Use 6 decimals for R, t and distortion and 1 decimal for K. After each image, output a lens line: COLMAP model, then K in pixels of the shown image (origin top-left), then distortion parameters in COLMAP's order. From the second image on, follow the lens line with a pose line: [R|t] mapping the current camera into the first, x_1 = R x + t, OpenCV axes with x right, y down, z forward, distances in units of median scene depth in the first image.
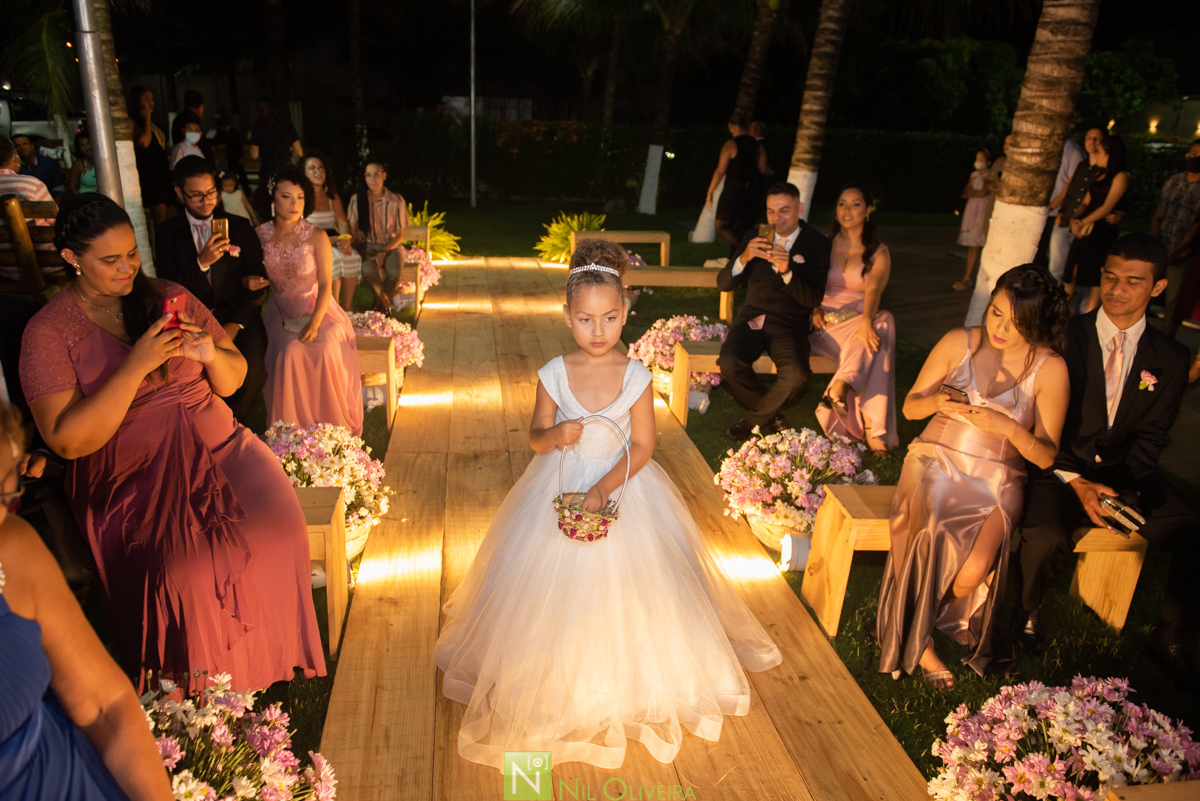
lens RADIAL K [[853.6, 0, 604.6], [0, 853.6, 403.8], [0, 0, 1]] dist [-0.051842, -0.000699]
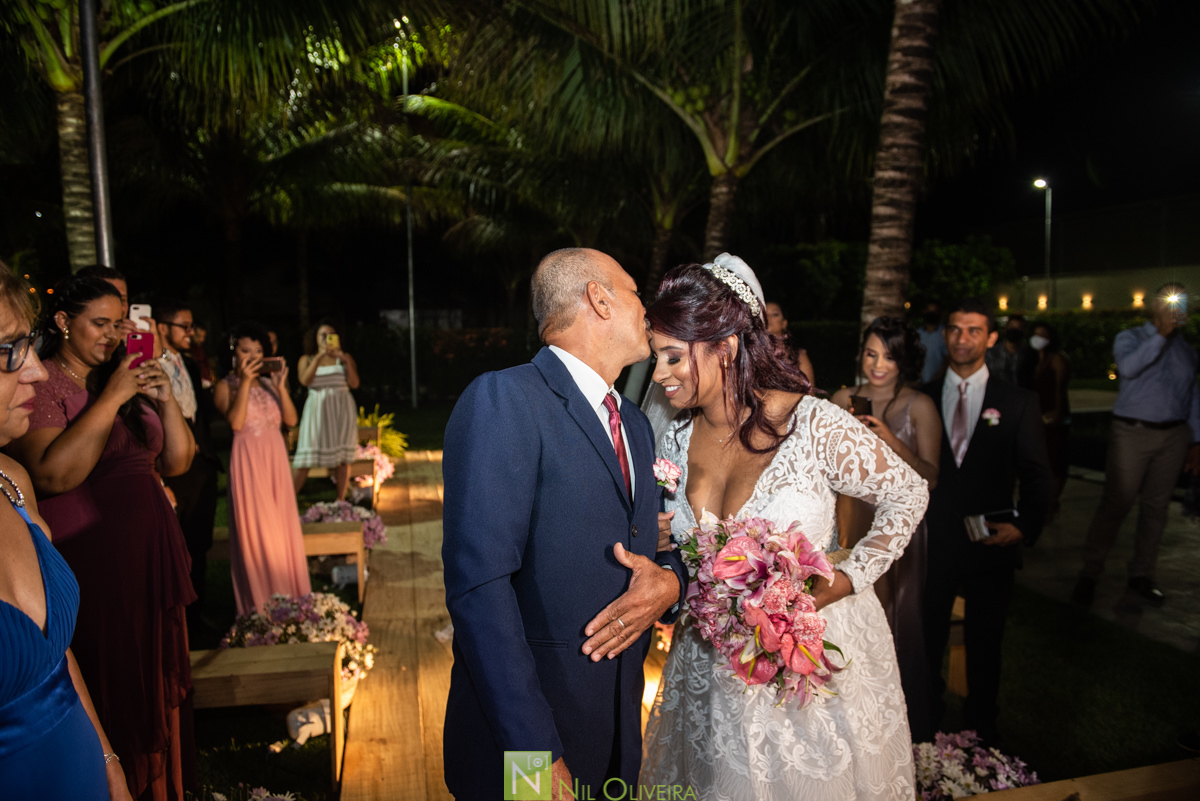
lens RADIAL K [[817.9, 0, 600.5], [0, 817.9, 407.0], [0, 0, 1]] dist [-0.055064, -0.004265]
pose [[0.994814, -0.056260, 0.084733, -0.008211], [0.073251, 0.974276, -0.213120, 0.018447], [-0.070563, 0.218222, 0.973345, -0.081816]]
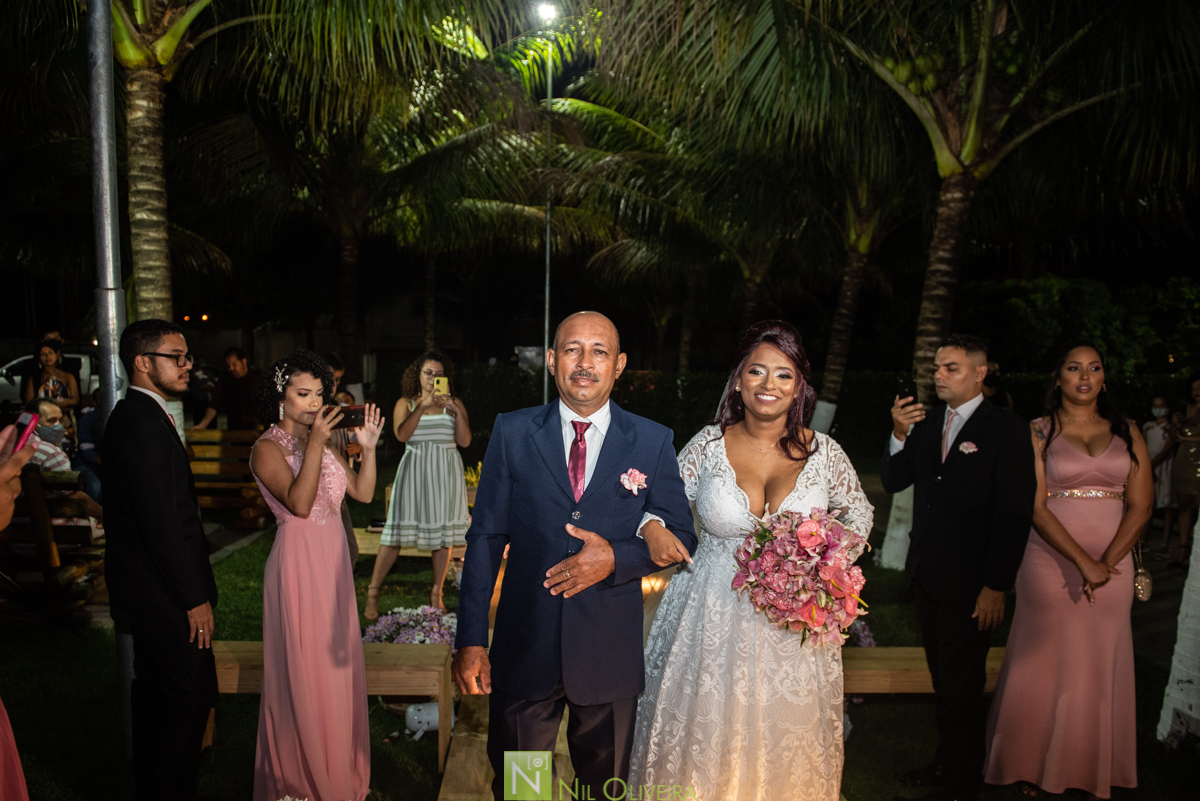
lens RADIAL K [[871.5, 0, 601.3], [0, 871.5, 444.5], [0, 0, 1]] dist [-0.062261, 0.000882]
pose [[0.996656, -0.012652, -0.080723, -0.025492], [-0.006260, 0.973213, -0.229819, -0.048546], [0.081468, 0.229556, 0.969880, 0.115596]]
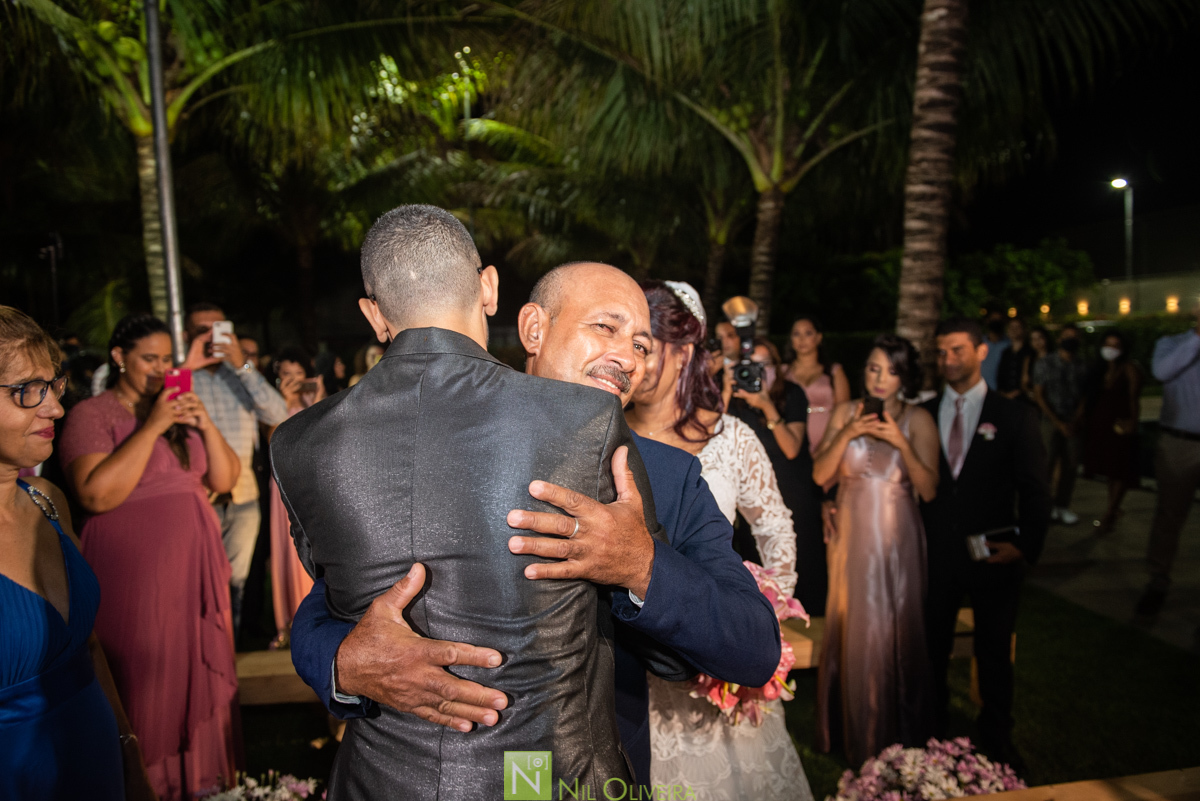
lens RADIAL K [[817.9, 0, 600.5], [0, 817.9, 407.0], [0, 0, 1]] dist [-0.055064, -0.004265]
pose [[0.997693, -0.067637, -0.005828, 0.026213], [0.064378, 0.969866, -0.234978, 0.023722], [0.021546, 0.234060, 0.971983, -0.108727]]
